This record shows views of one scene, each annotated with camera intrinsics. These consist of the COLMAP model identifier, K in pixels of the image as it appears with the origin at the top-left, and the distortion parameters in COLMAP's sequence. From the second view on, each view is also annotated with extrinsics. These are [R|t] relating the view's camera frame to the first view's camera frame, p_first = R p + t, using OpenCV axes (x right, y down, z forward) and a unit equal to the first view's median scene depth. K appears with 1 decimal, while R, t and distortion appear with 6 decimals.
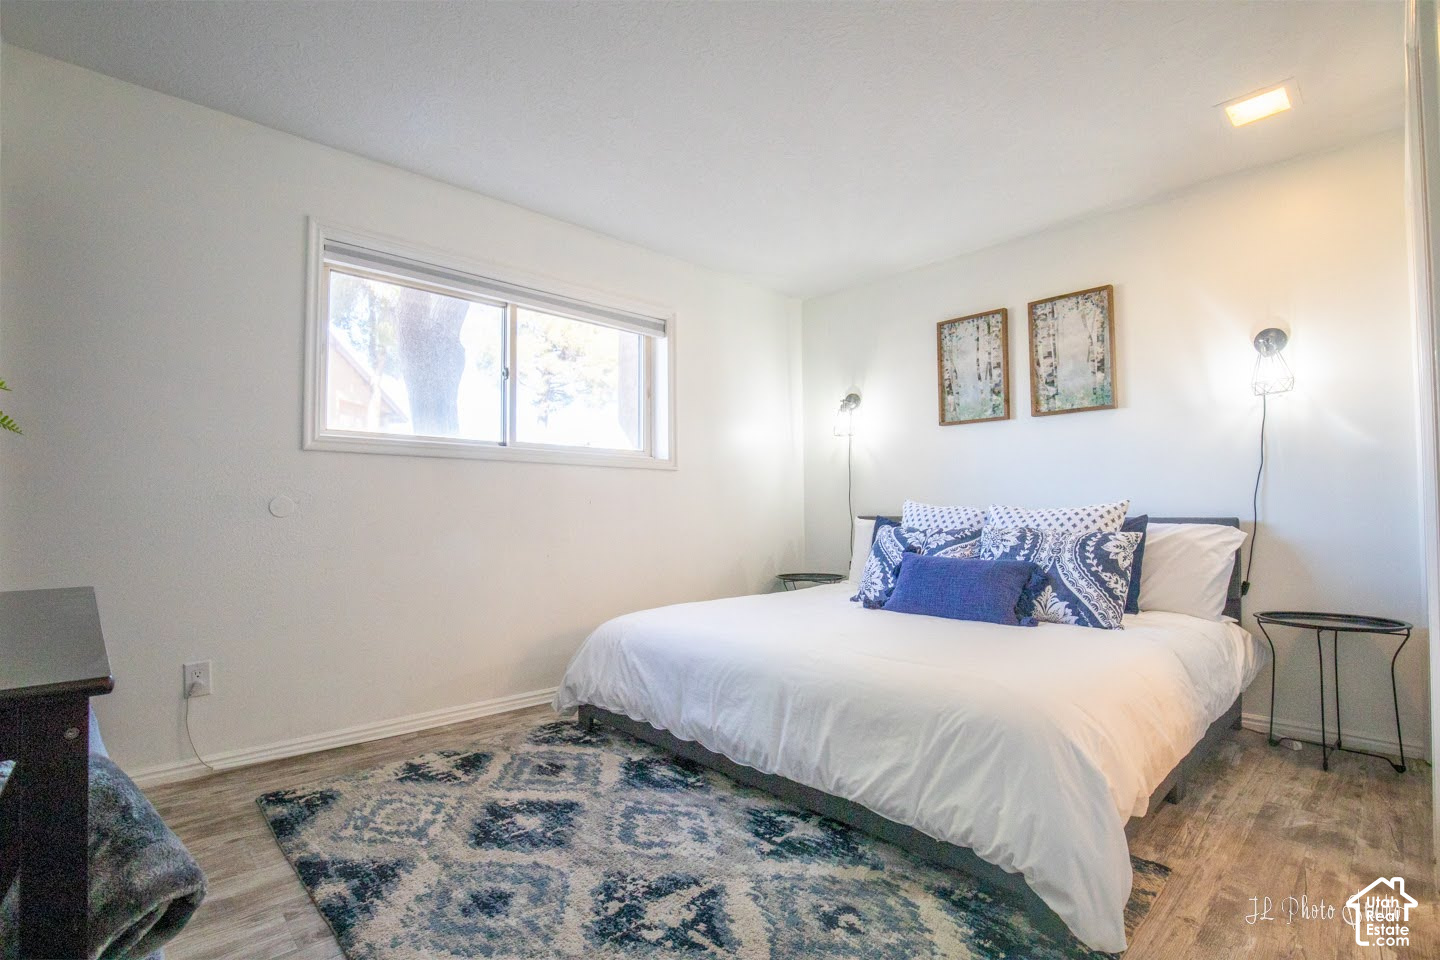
lens RADIAL K [[667.7, 0, 720.8], [0, 667.7, 479.7], [0, 0, 1]] dist [-0.029212, 0.001022]
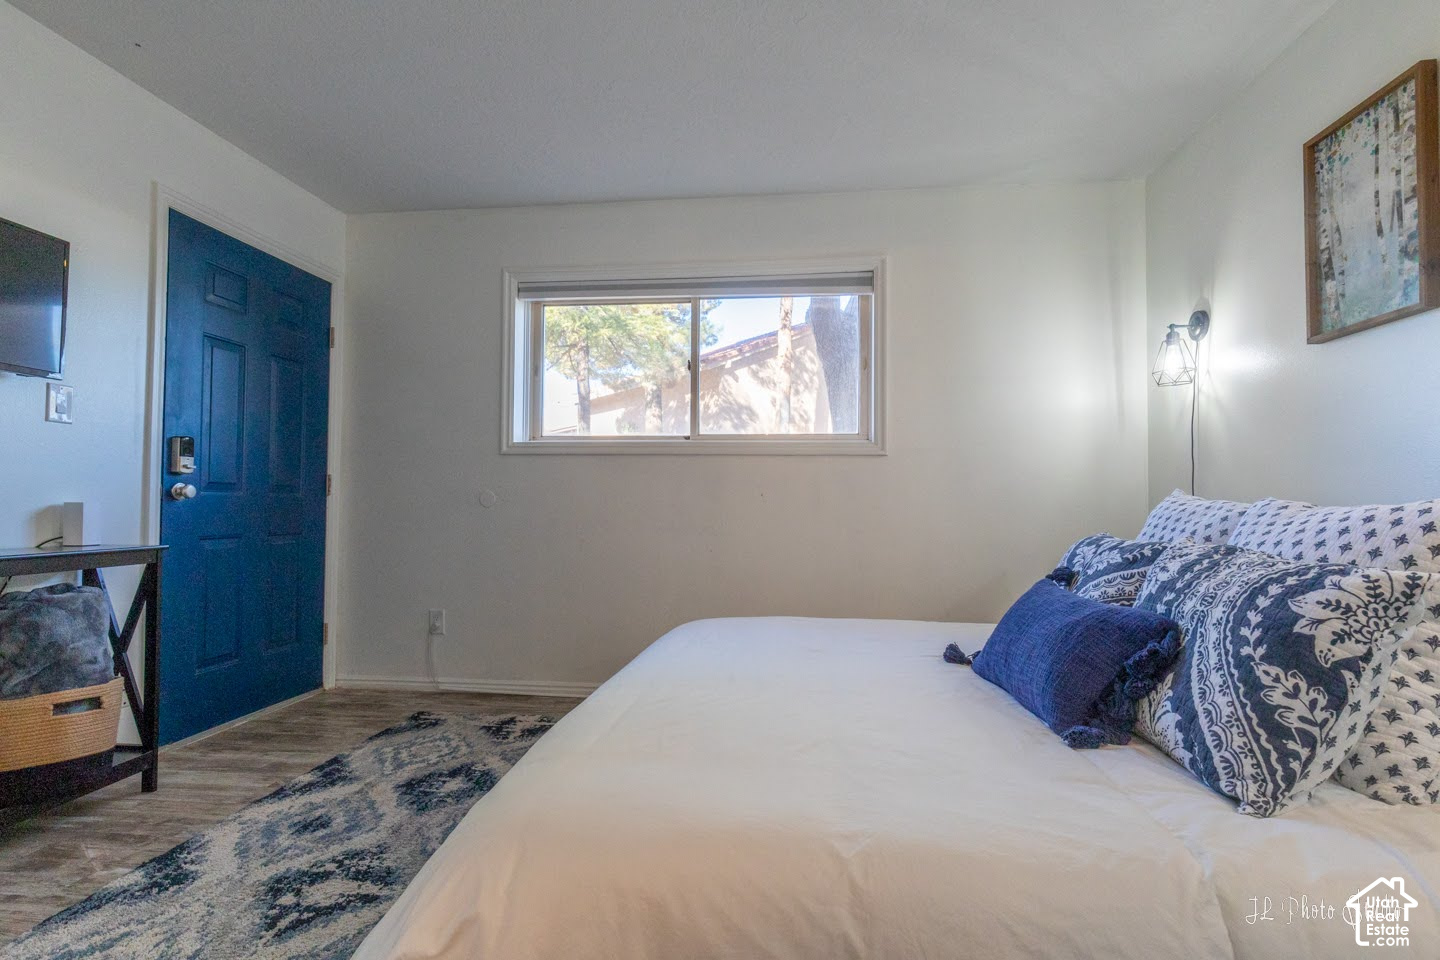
lens RADIAL K [[703.2, 0, 724.6], [0, 703.2, 484.0], [0, 0, 1]] dist [-0.002637, -0.000963]
pose [[0.641766, -0.015663, -0.766741, 0.718527], [0.027675, 0.999613, 0.002744, 0.020262], [0.766401, -0.022980, 0.641951, 0.484039]]
